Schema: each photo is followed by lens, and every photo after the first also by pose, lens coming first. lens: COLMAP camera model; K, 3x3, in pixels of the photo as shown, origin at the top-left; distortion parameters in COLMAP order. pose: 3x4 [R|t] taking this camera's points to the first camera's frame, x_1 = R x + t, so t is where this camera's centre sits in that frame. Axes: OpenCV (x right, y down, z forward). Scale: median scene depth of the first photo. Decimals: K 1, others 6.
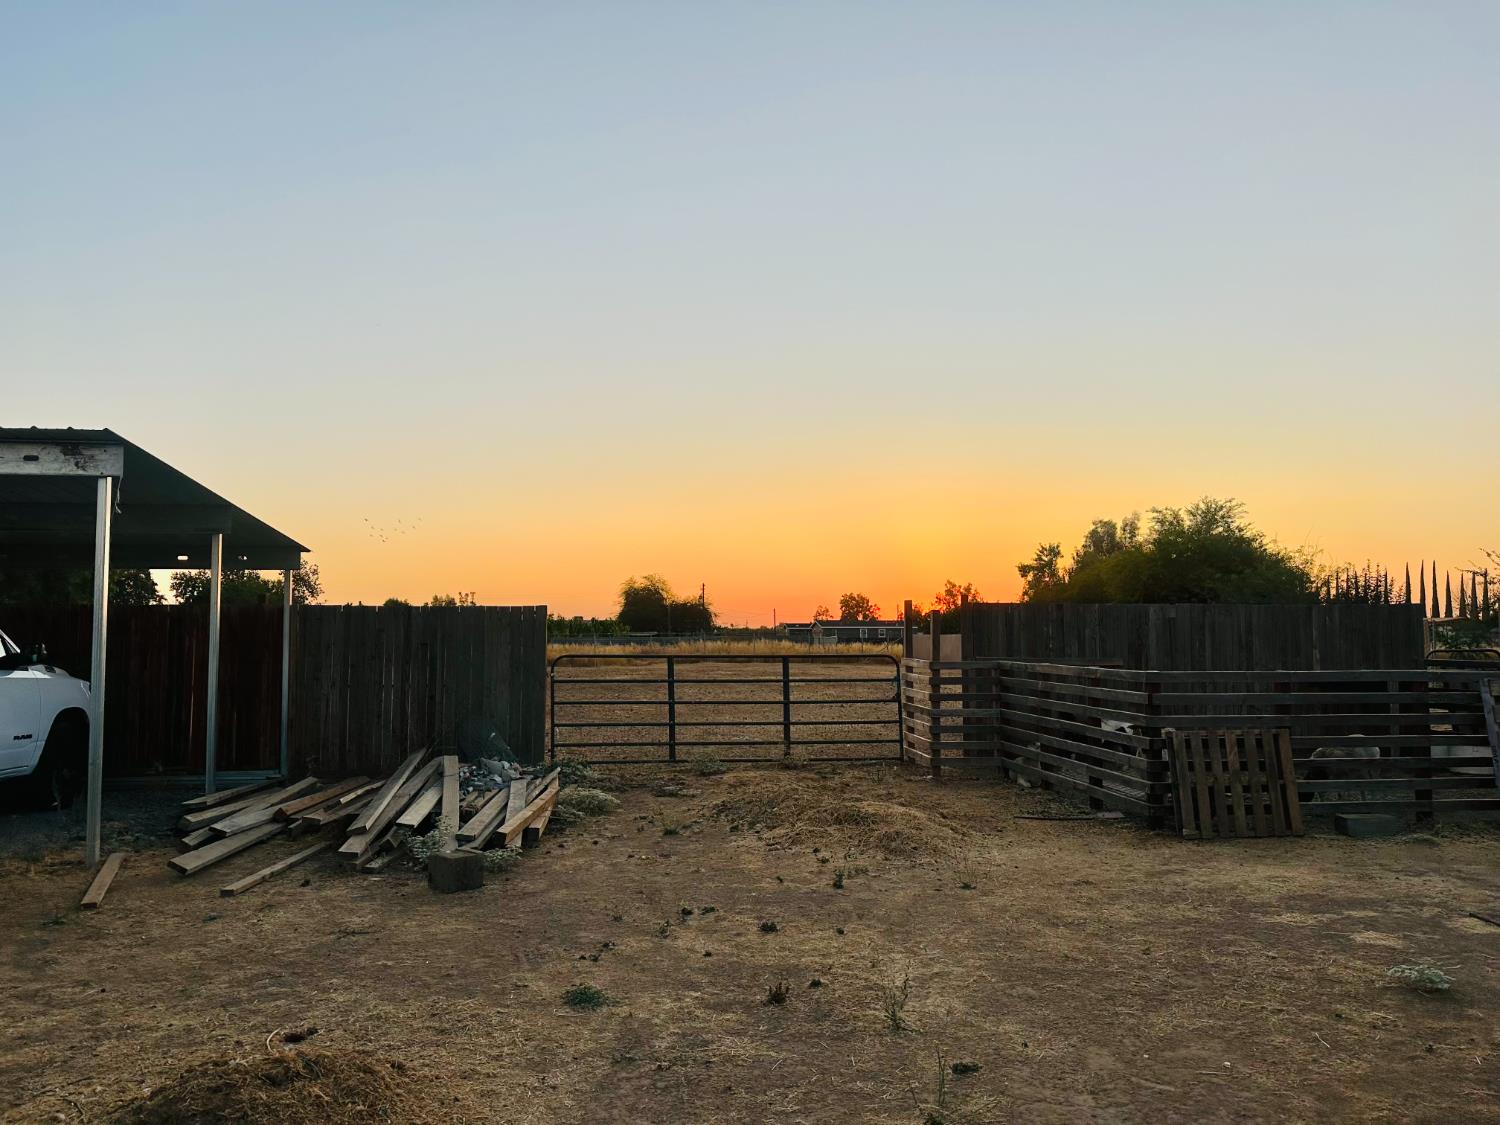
lens RADIAL K [[1040.7, 0, 754.2], [0, 1040.7, 594.5], [0, 0, 1]] dist [0.065450, -0.069552]
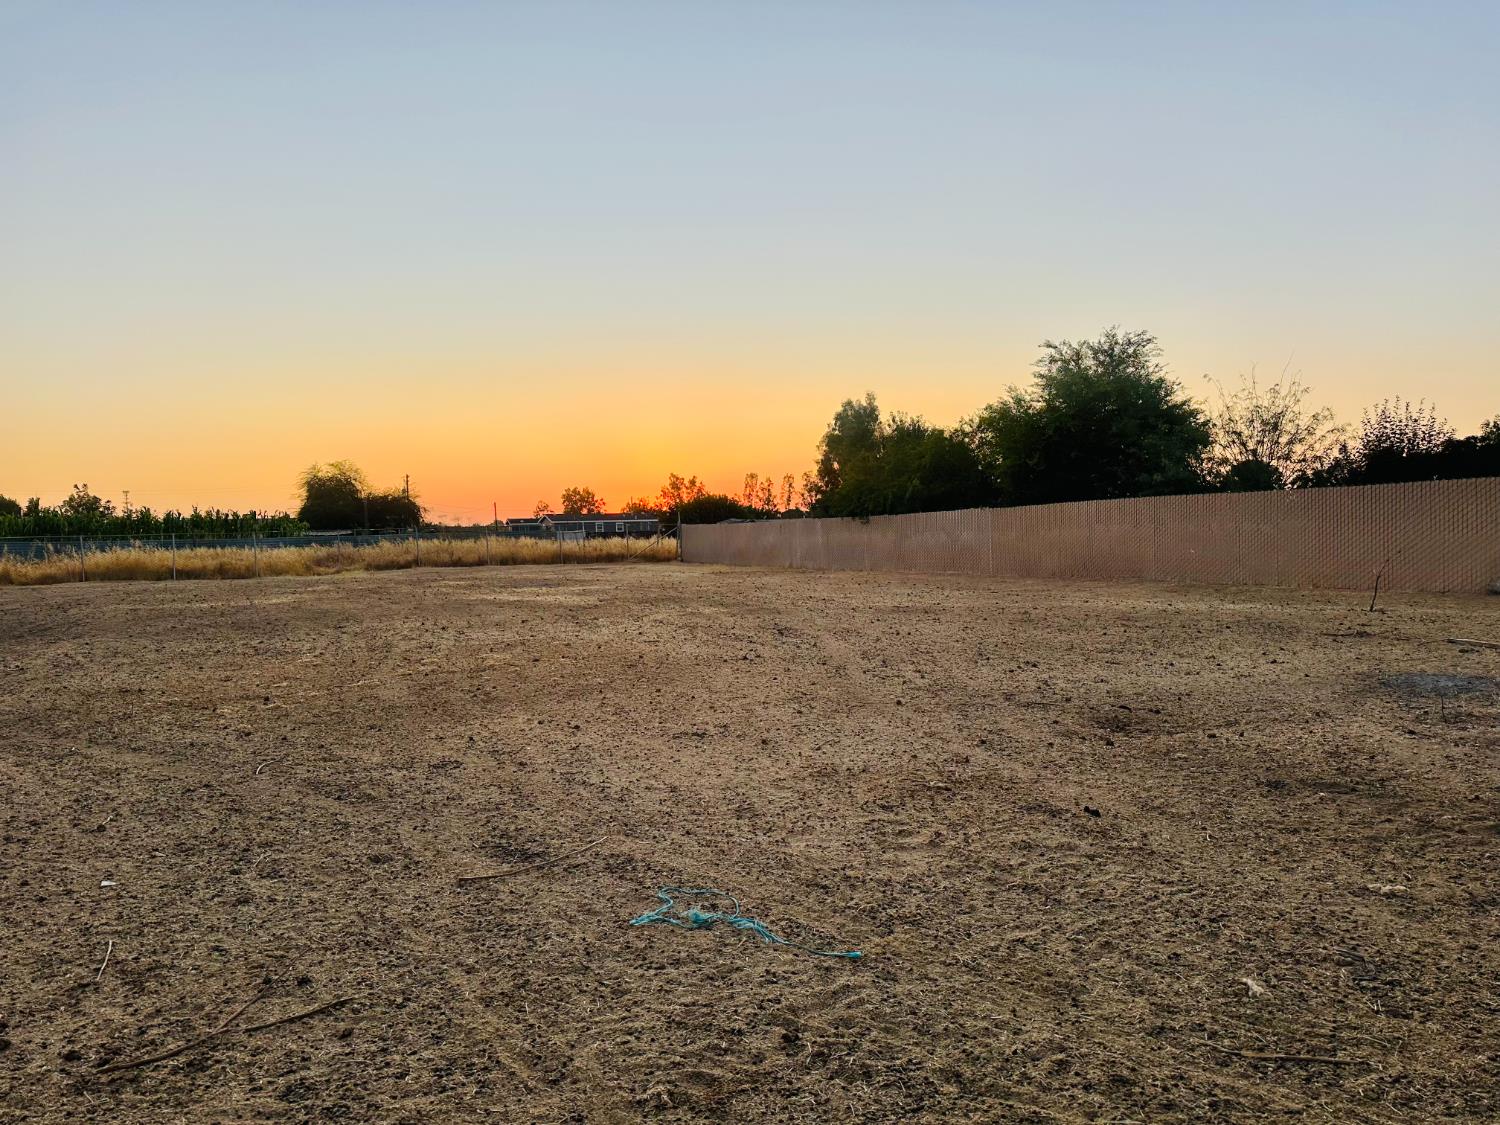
lens RADIAL K [[1056.3, 0, 751.8], [0, 1056.3, 600.5], [0, 0, 1]] dist [0.077989, -0.128320]
pose [[0.965232, -0.039717, 0.258358, -0.055960], [0.012467, 0.994259, 0.106270, 0.039540], [-0.261096, -0.099354, 0.960186, 0.776520]]
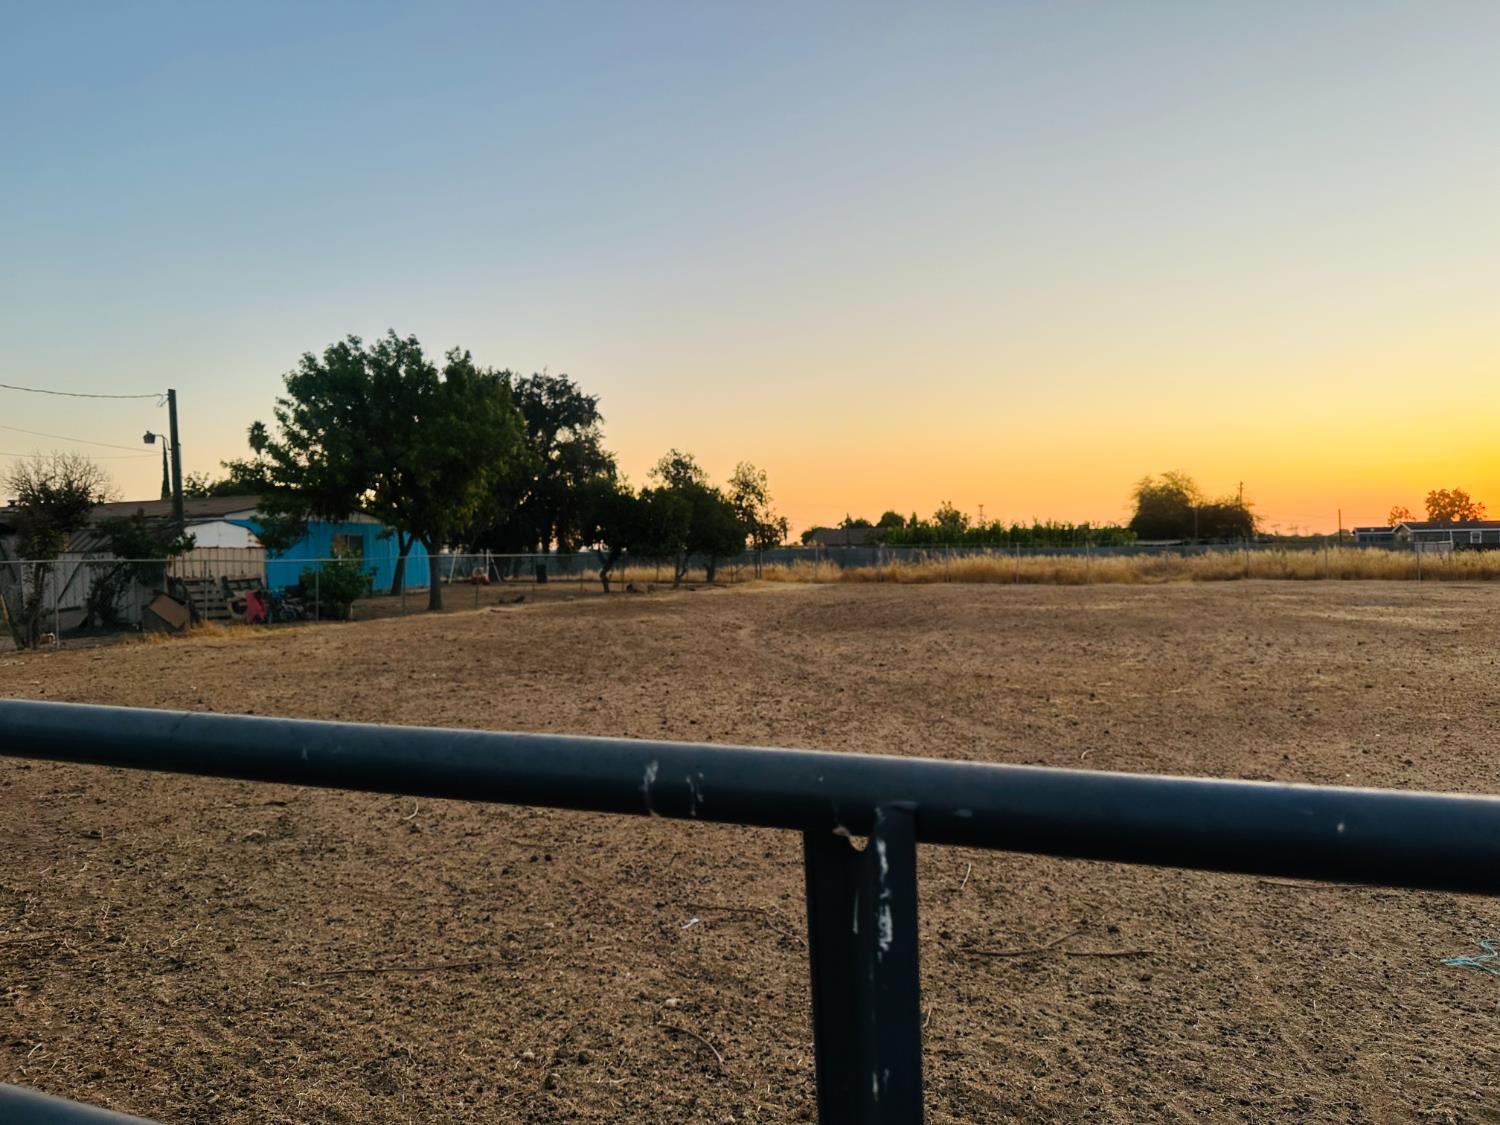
lens RADIAL K [[1060.4, 0, 742.8], [0, 1060.4, 565.5], [0, 0, 1]] dist [-0.004387, -0.011416]
pose [[0.883538, -0.003976, -0.468343, -0.048423], [0.030254, 0.998360, 0.048600, 0.034471], [0.467382, -0.057109, 0.882209, 0.730360]]
